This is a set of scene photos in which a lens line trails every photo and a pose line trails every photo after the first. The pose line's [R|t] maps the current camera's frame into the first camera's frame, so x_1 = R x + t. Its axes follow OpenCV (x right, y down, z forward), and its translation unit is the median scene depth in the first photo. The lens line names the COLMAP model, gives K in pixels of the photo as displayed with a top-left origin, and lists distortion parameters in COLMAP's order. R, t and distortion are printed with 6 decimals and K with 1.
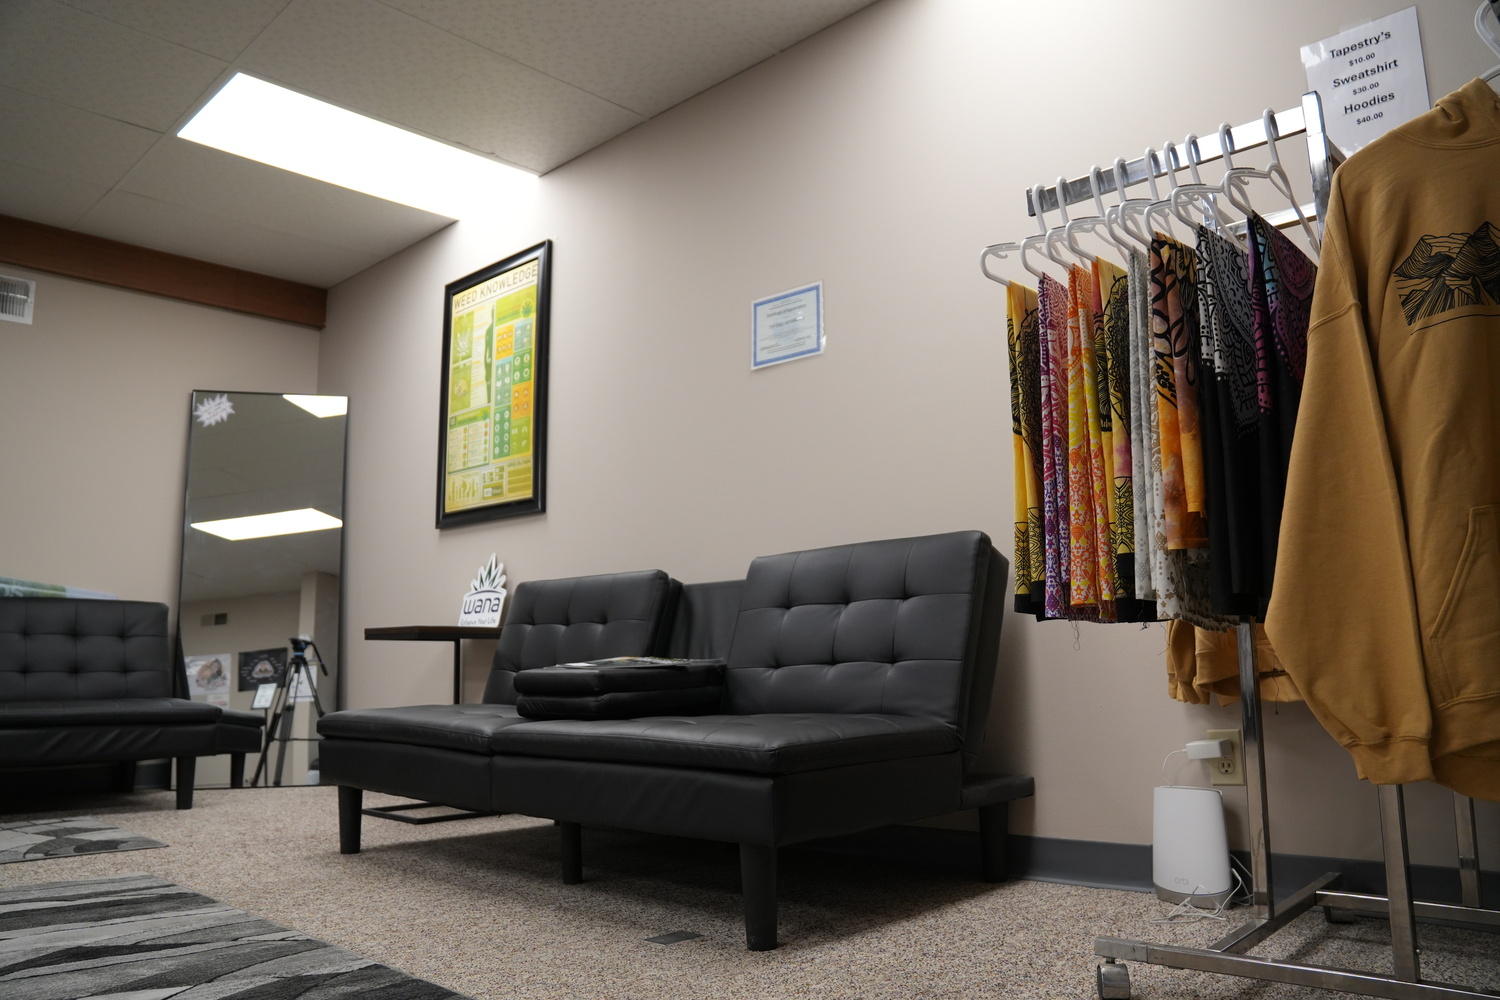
lens RADIAL K [[1119.4, 0, 750.0], [0, 1119.4, 500.0], [0, 0, 1]] dist [-0.100179, 0.001957]
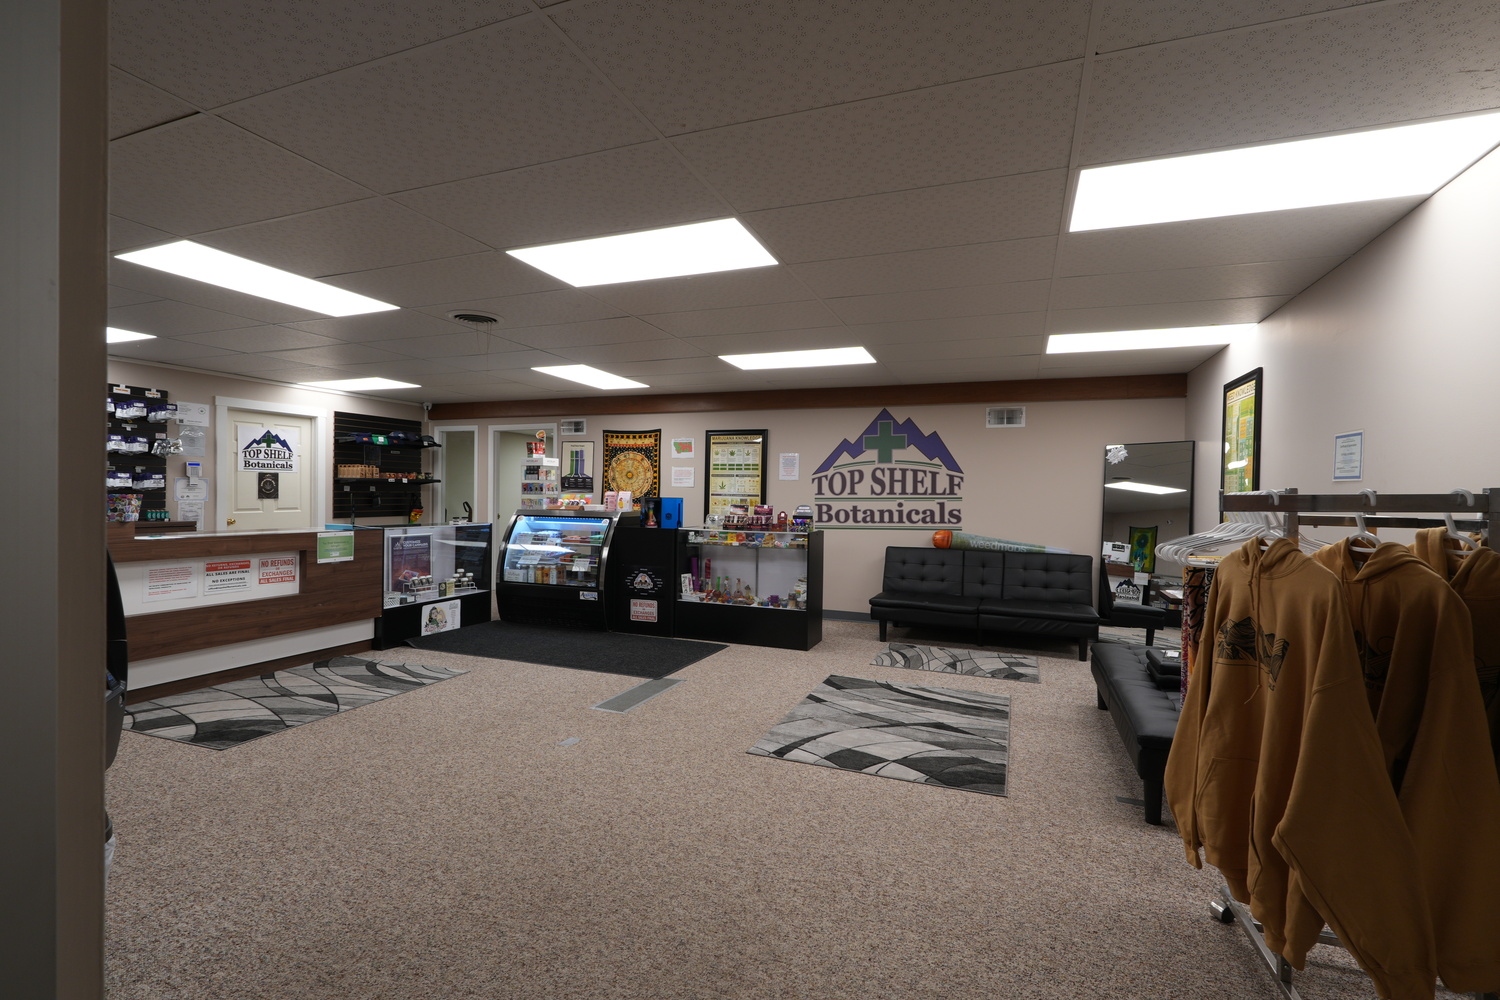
lens RADIAL K [[678.2, 0, 750.0], [0, 678.2, 500.0], [0, 0, 1]] dist [-0.001608, 0.000043]
pose [[0.383536, 0.023393, -0.923230, 0.432913], [0.120565, 0.989856, 0.075167, -0.198481], [0.915623, -0.140138, 0.376824, -0.080451]]
